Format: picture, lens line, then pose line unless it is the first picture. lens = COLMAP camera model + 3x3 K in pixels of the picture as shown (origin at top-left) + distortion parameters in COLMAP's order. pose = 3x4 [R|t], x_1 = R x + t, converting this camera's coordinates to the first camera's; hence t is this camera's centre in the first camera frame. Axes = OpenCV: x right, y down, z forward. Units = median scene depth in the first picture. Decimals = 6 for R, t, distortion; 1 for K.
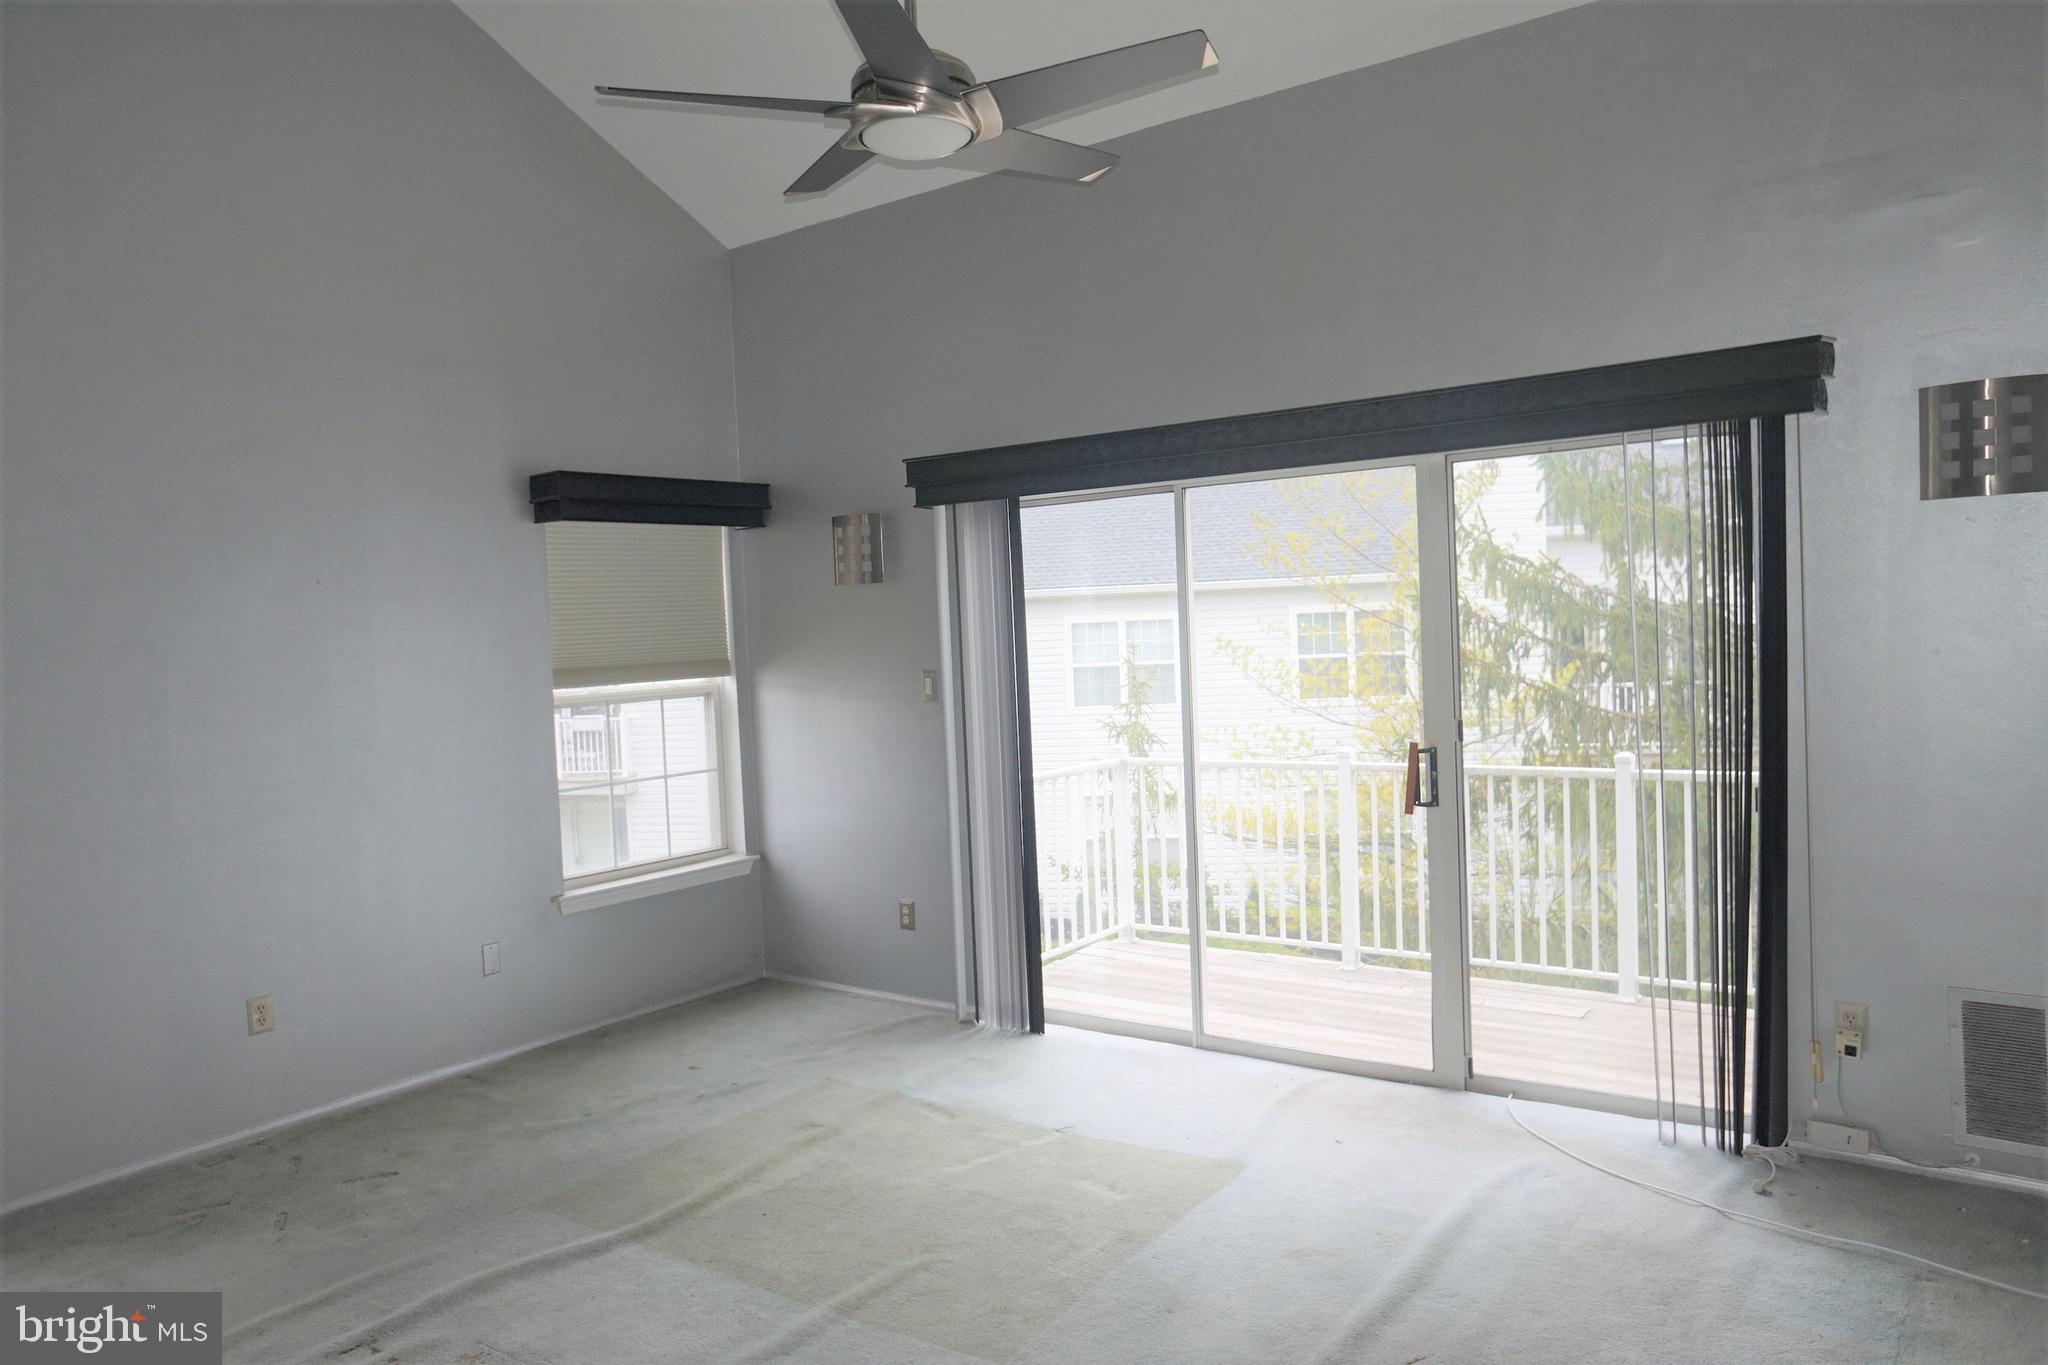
lens RADIAL K [[1374.7, 0, 1038.0], [0, 1374.7, 691.4], [0, 0, 1]] dist [-0.091340, 0.104178]
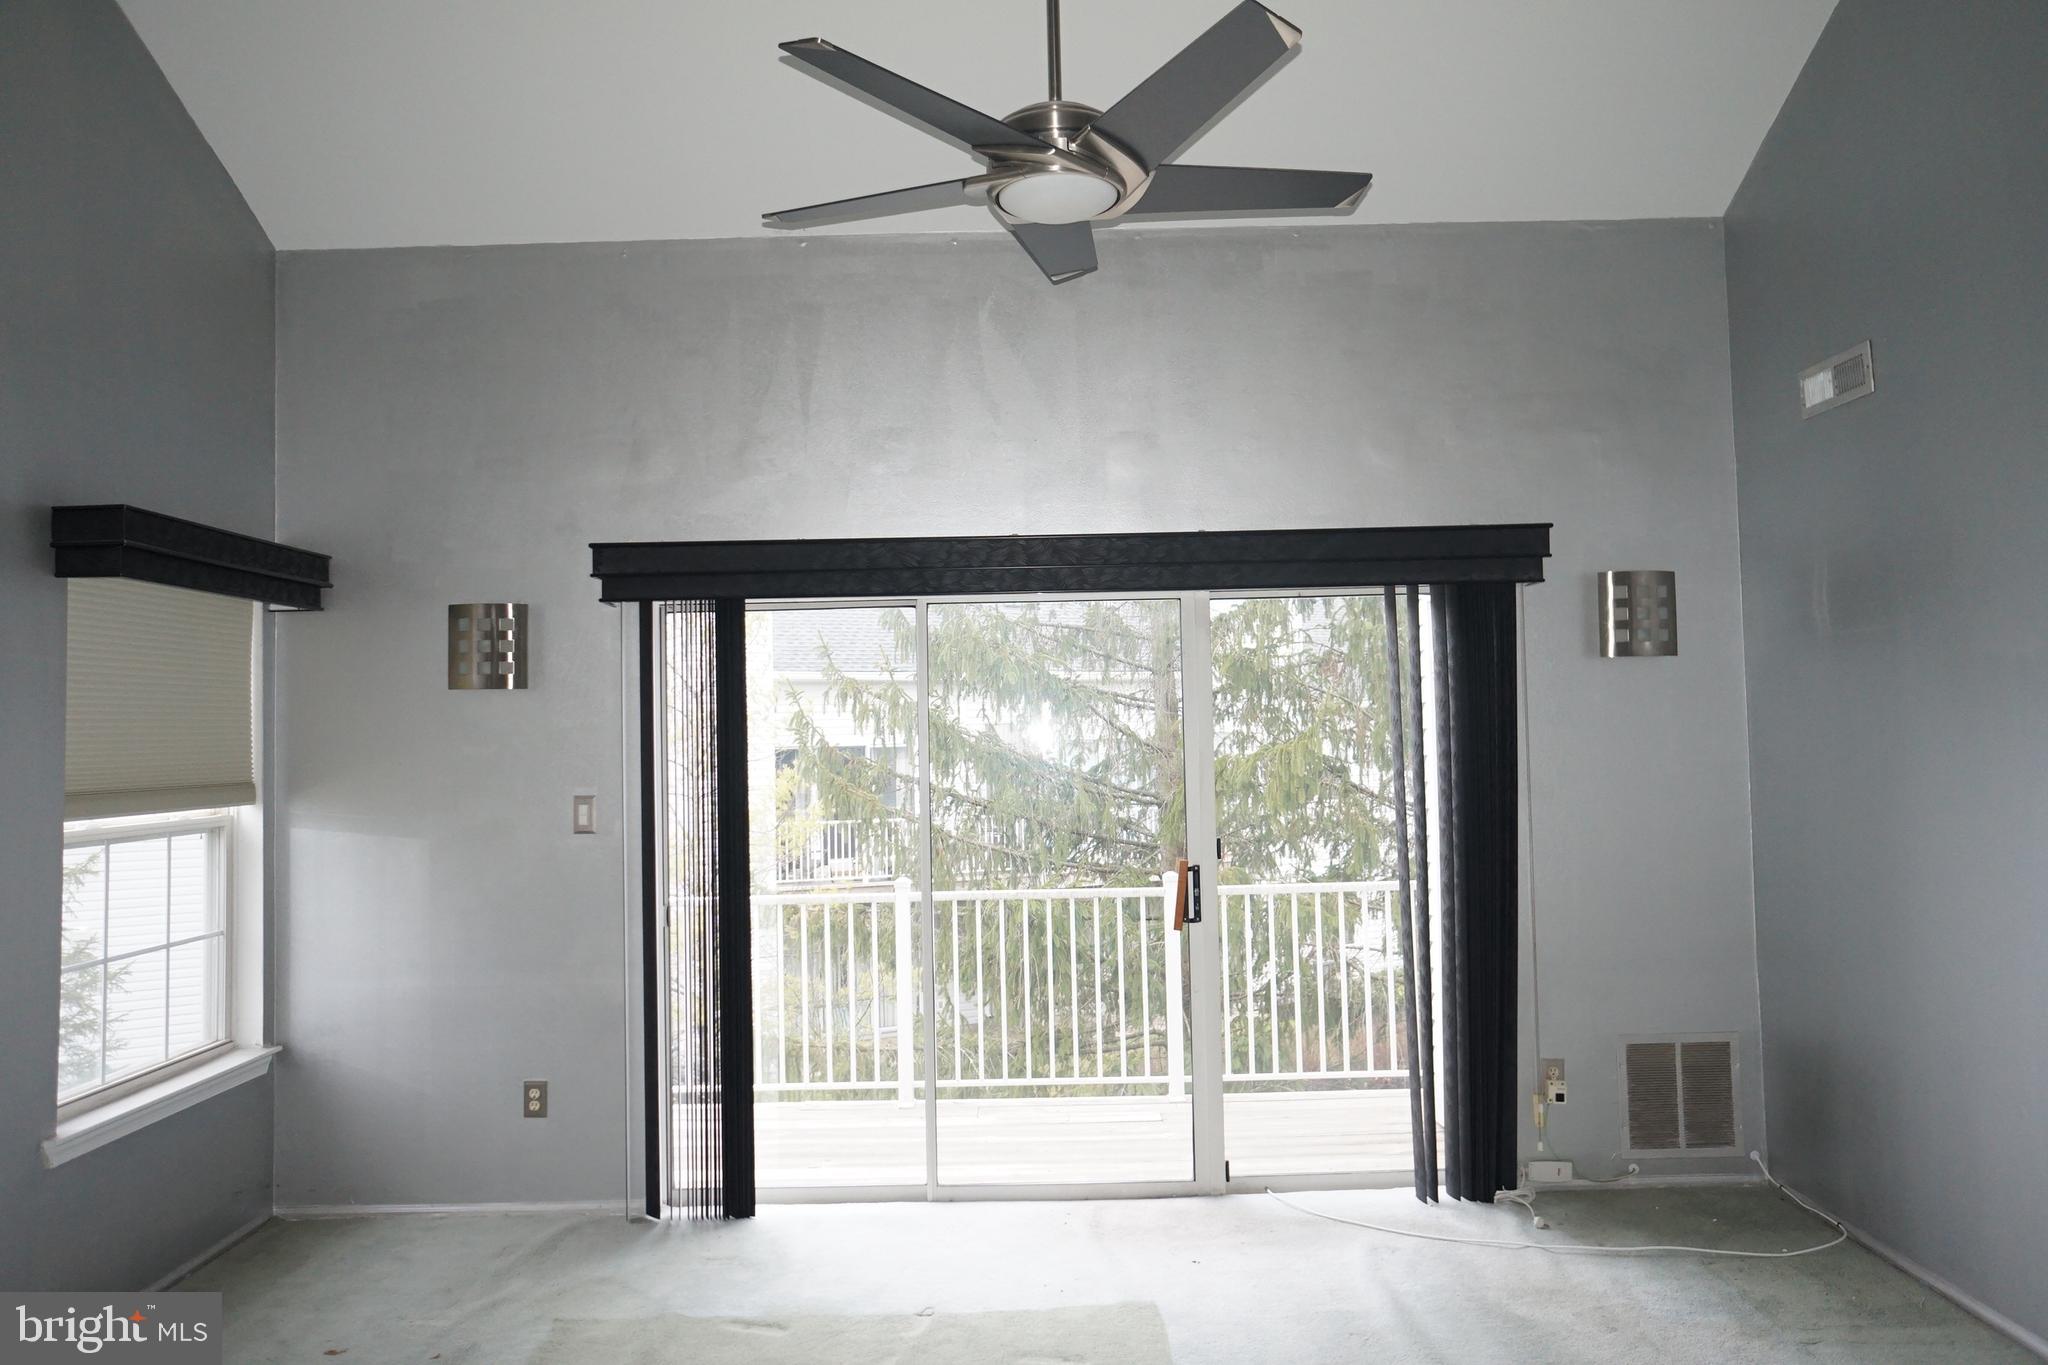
lens RADIAL K [[1377.0, 0, 1024.0], [0, 1377.0, 682.5], [0, 0, 1]] dist [-0.073554, 0.087406]
pose [[0.810077, 0.048623, 0.584304, -0.376216], [0.016804, 0.994221, -0.106031, 0.009255], [-0.586083, 0.095712, 0.804578, 0.175775]]
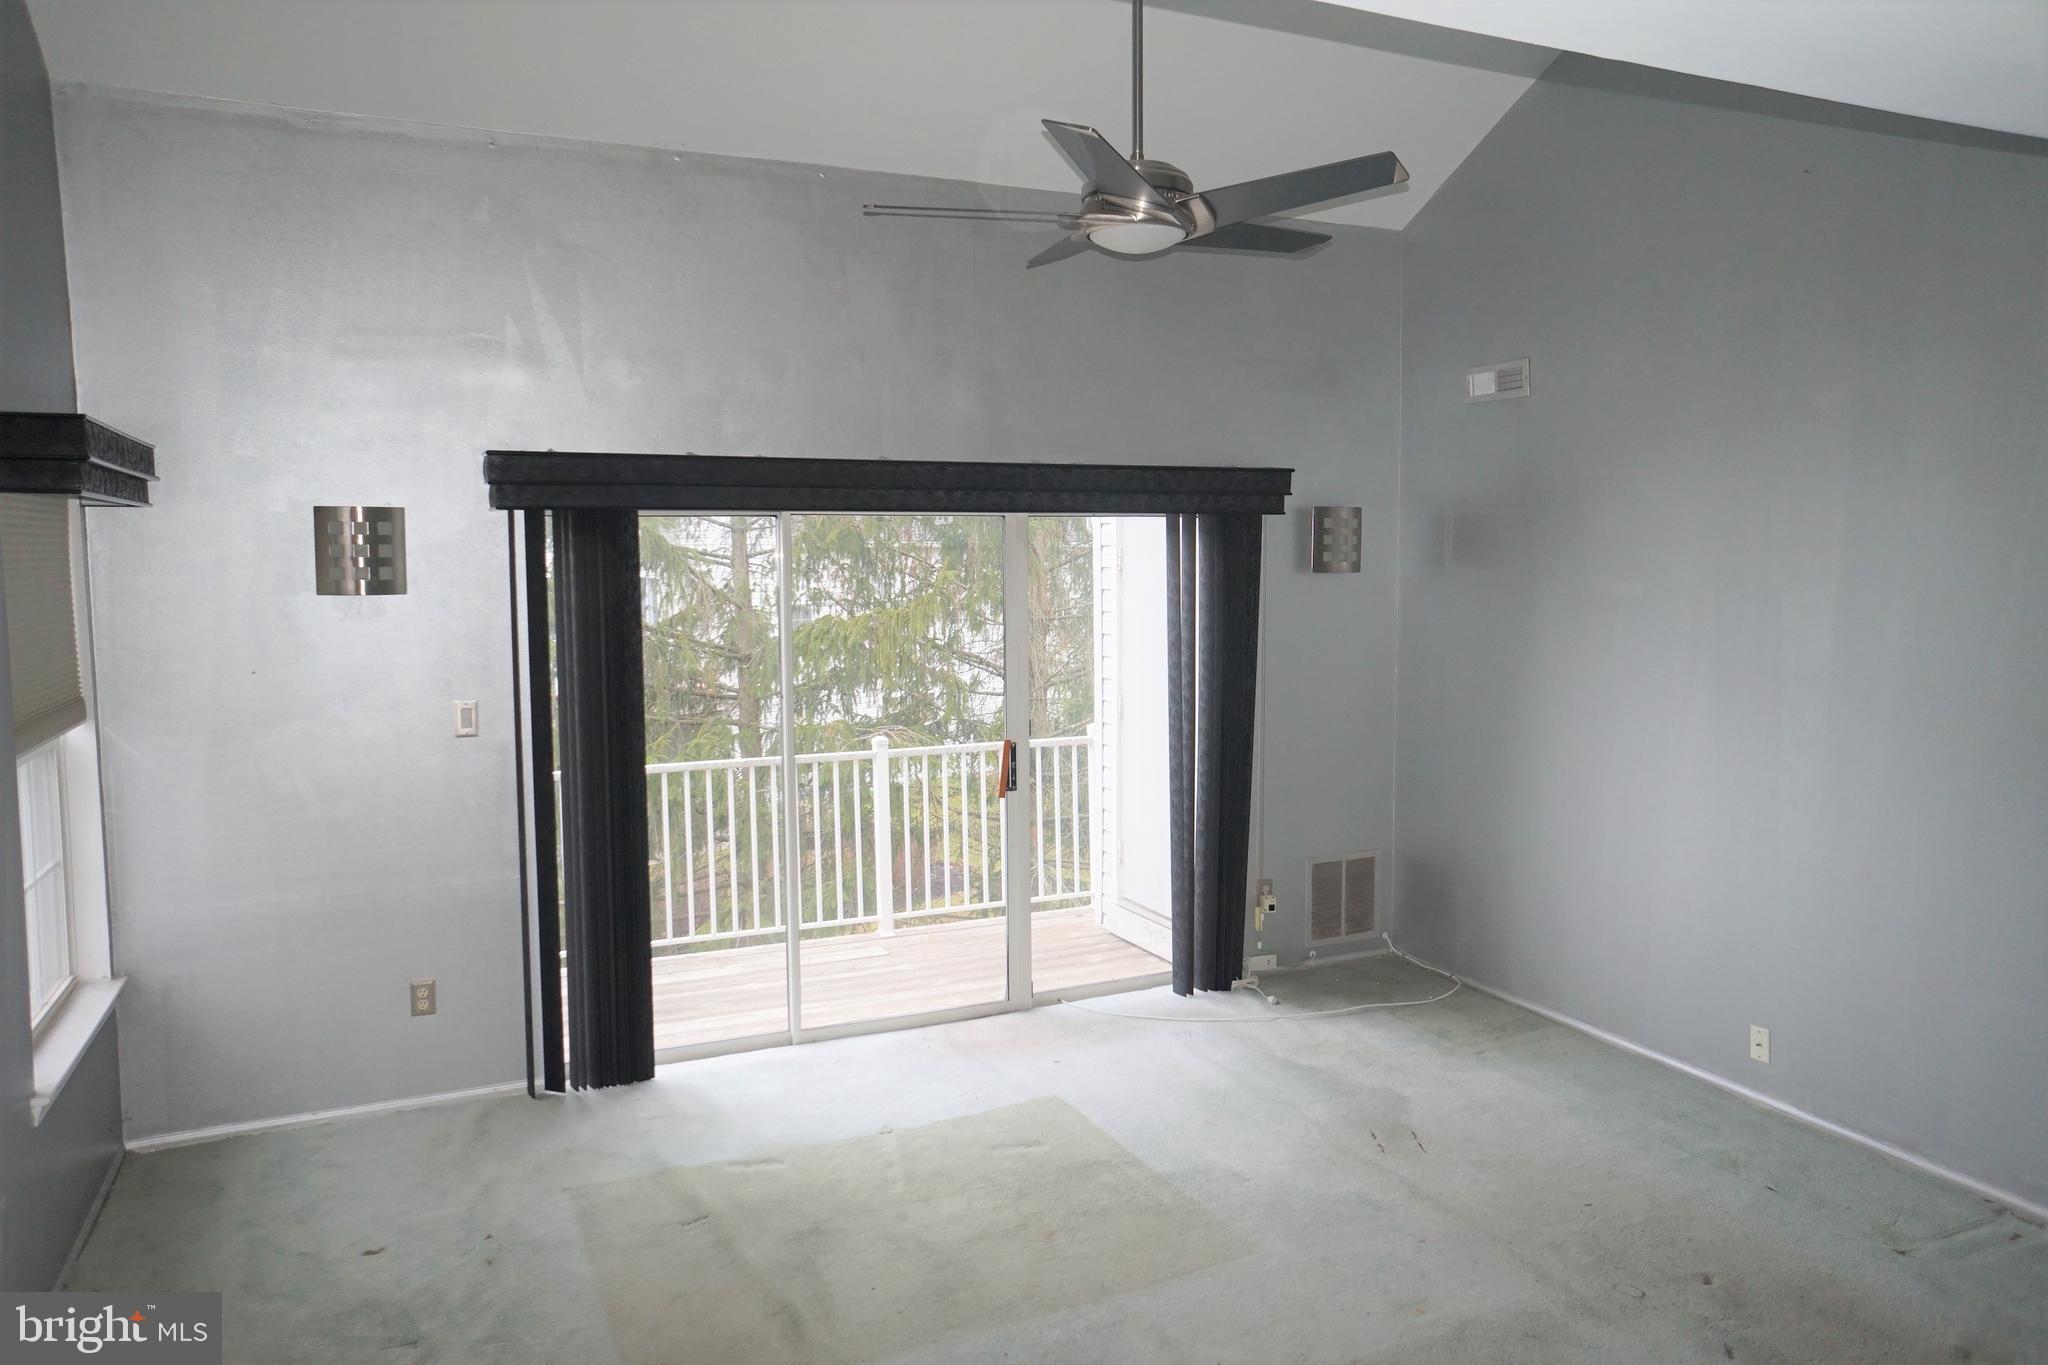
lens RADIAL K [[1377.0, 0, 1024.0], [0, 1377.0, 682.5], [0, 0, 1]] dist [-0.073554, 0.087406]
pose [[0.493914, -0.040481, 0.868568, -0.678168], [0.029861, 0.999116, 0.029585, -0.043476], [-0.868998, 0.011324, 0.494686, 0.306987]]
